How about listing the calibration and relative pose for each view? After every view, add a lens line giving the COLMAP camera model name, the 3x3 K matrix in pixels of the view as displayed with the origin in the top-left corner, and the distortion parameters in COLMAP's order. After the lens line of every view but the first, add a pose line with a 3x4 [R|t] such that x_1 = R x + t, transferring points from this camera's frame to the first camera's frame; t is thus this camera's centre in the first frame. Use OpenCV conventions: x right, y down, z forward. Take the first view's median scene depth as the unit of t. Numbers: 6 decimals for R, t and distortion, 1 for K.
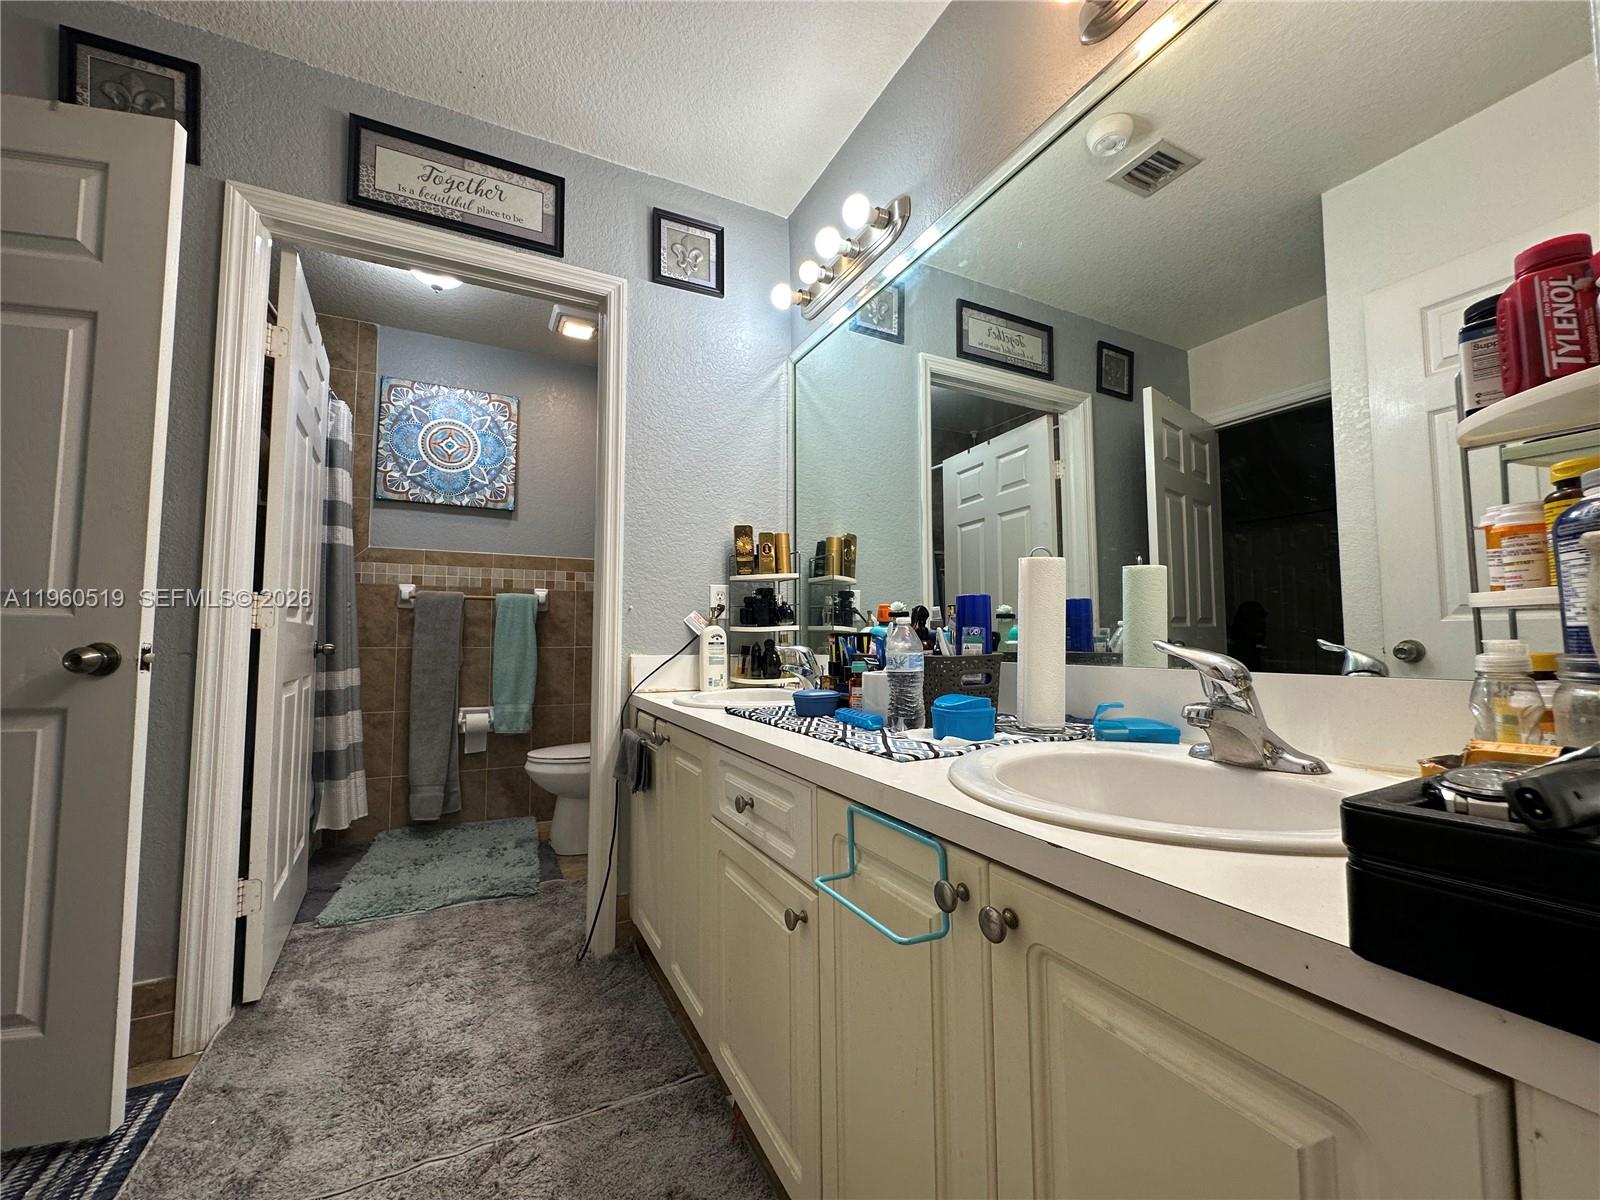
lens RADIAL K [[639.5, 0, 800.0], [0, 639.5, 600.0], [0, 0, 1]] dist [-0.005021, 0.000717]
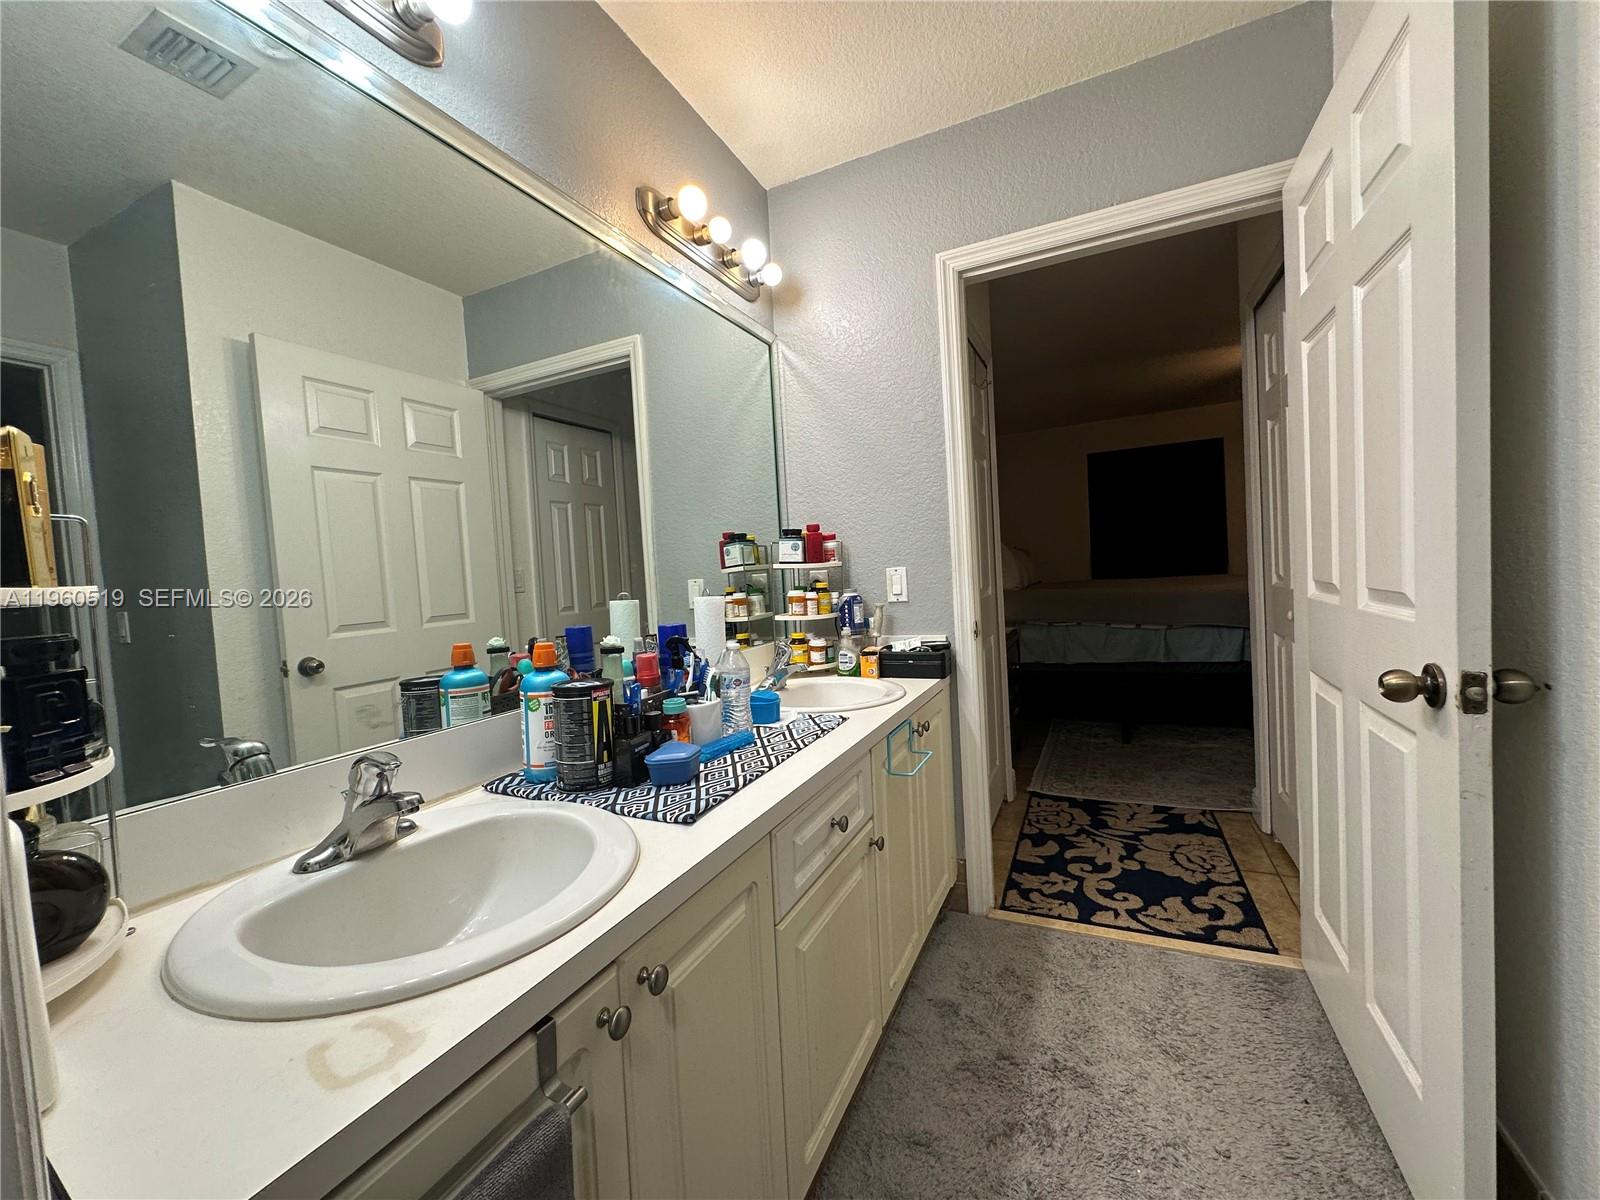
lens RADIAL K [[639.5, 0, 800.0], [0, 639.5, 600.0], [0, 0, 1]] dist [-0.005021, 0.000717]
pose [[-0.609428, 0.003818, 0.792832, -0.353372], [0.009458, 0.999952, 0.002455, -0.023828], [-0.792785, 0.008995, -0.609435, 0.670879]]
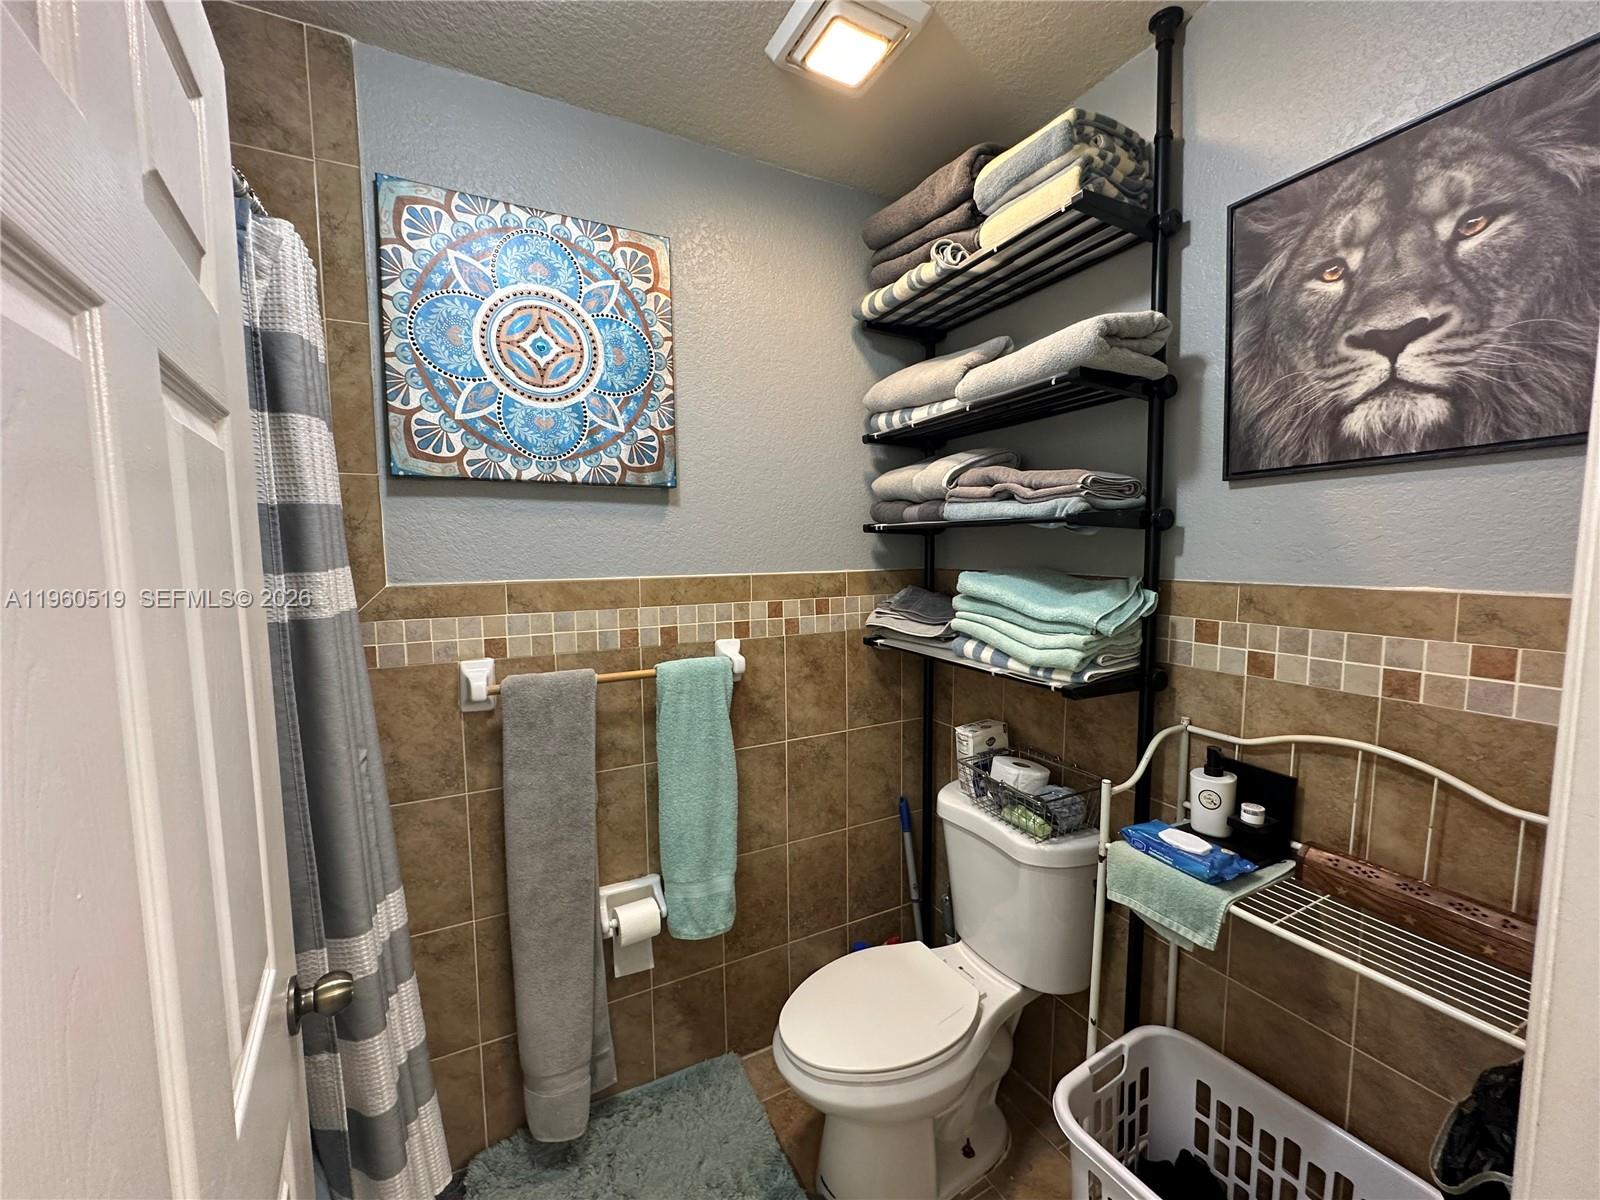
lens RADIAL K [[639.5, 0, 800.0], [0, 639.5, 600.0], [0, 0, 1]] dist [-0.005021, 0.000717]
pose [[0.999798, -0.010139, 0.017335, -0.433556], [0.007509, 0.989317, 0.145584, -0.149612], [-0.018626, -0.145425, 0.989194, 0.605871]]
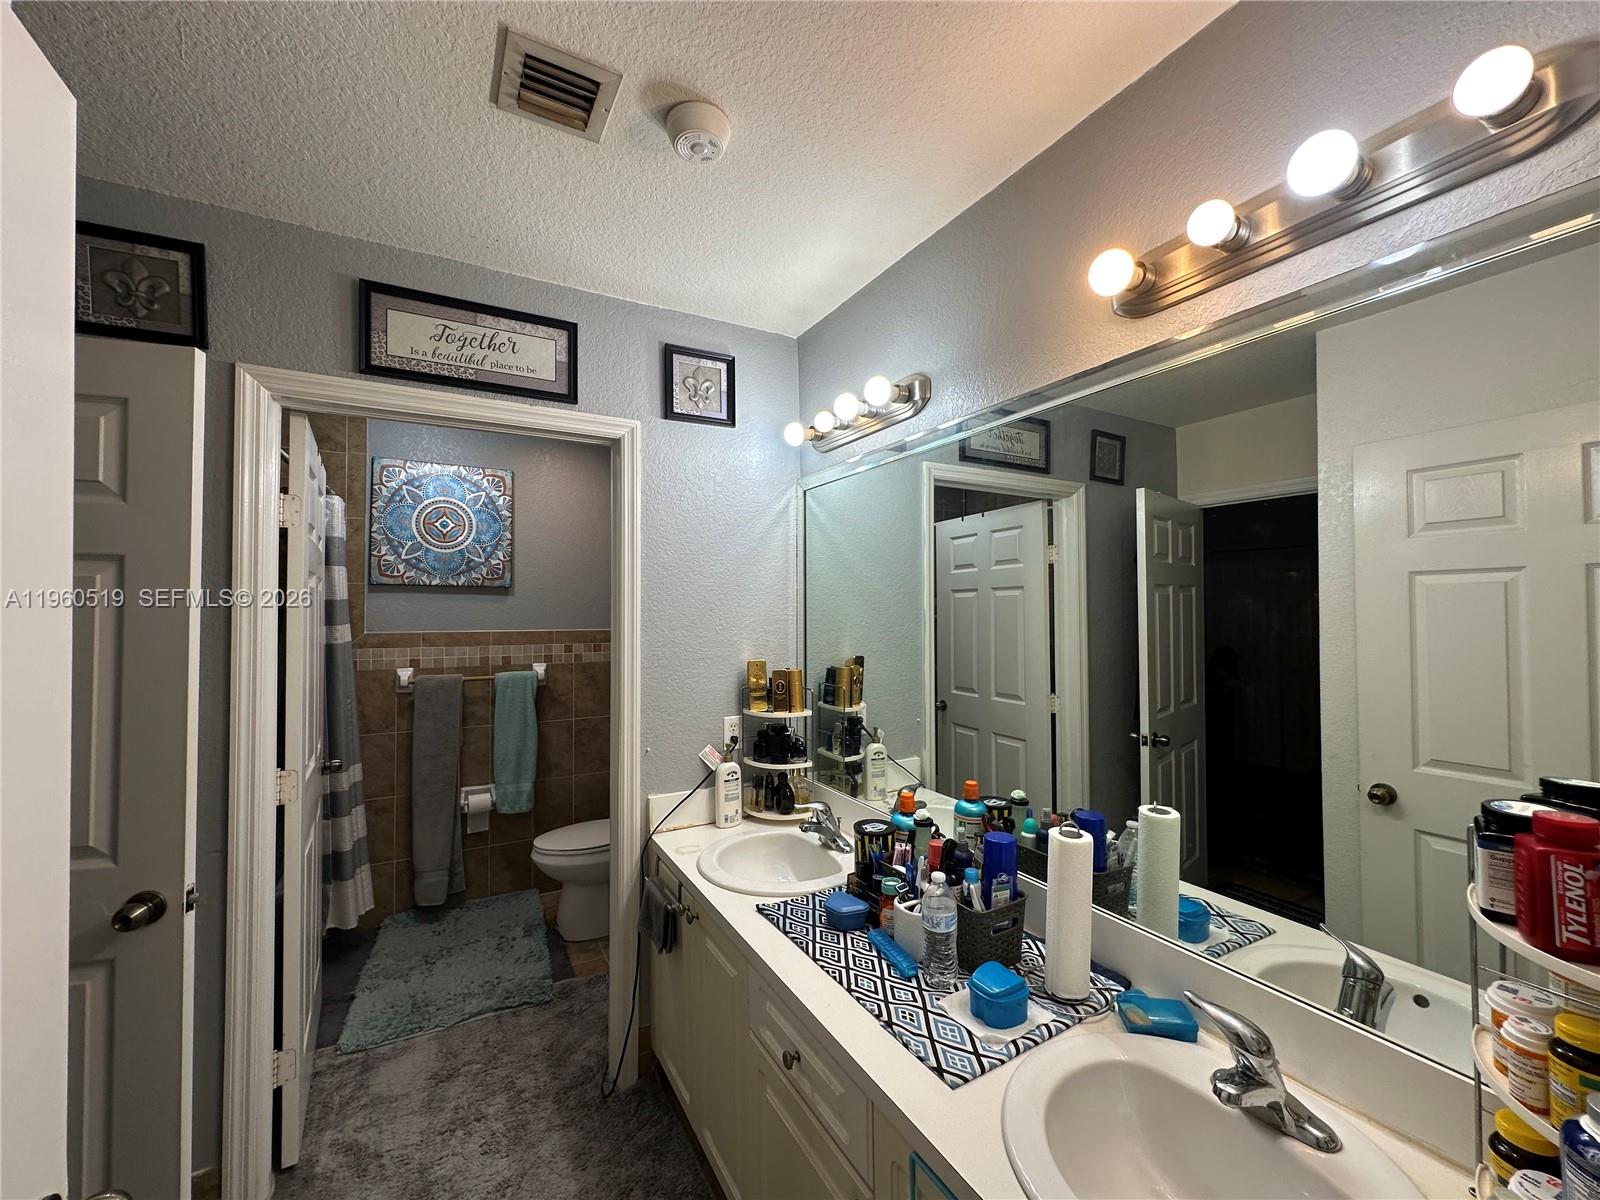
lens RADIAL K [[638.8, 0, 800.0], [0, 638.8, 600.0], [0, 0, 1]] dist [-0.005029, 0.000624]
pose [[0.999189, -0.000360, 0.040269, -0.045746], [-0.001399, 0.999046, 0.043647, -0.195894], [-0.040246, -0.043668, 0.998235, -0.012088]]
